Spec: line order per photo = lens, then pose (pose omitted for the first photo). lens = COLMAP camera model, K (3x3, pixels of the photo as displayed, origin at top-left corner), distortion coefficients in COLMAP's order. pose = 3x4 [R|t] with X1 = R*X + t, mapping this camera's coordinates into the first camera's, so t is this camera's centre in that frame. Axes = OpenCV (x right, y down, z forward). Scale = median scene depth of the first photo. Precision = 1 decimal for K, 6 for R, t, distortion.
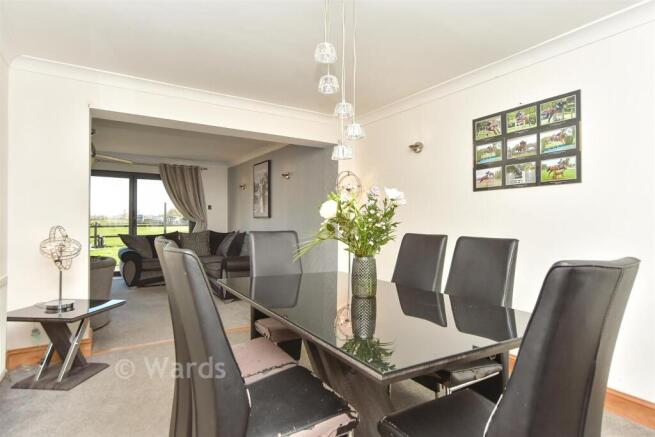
lens RADIAL K [[350.1, 0, 327.5], [0, 350.1, 218.5], [0, 0, 1]] dist [0.000062, -0.000015]
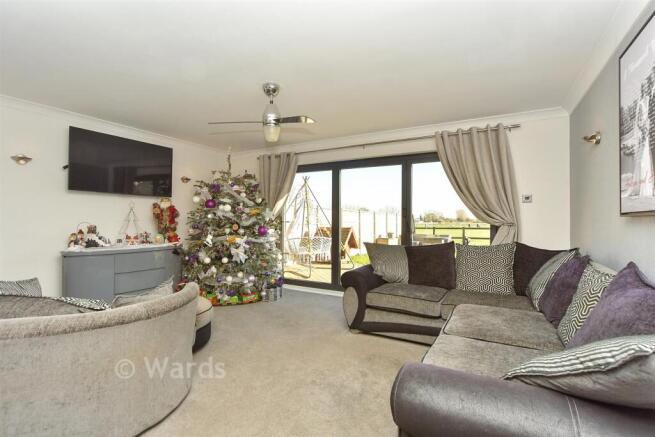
lens RADIAL K [[312.9, 0, 327.5], [0, 312.9, 218.5], [0, 0, 1]] dist [-0.000706, -0.000155]
pose [[0.496588, -0.006385, -0.867963, -0.080287], [-0.000686, 0.999970, -0.007749, 0.002847], [0.867986, 0.004443, 0.496568, 0.538909]]
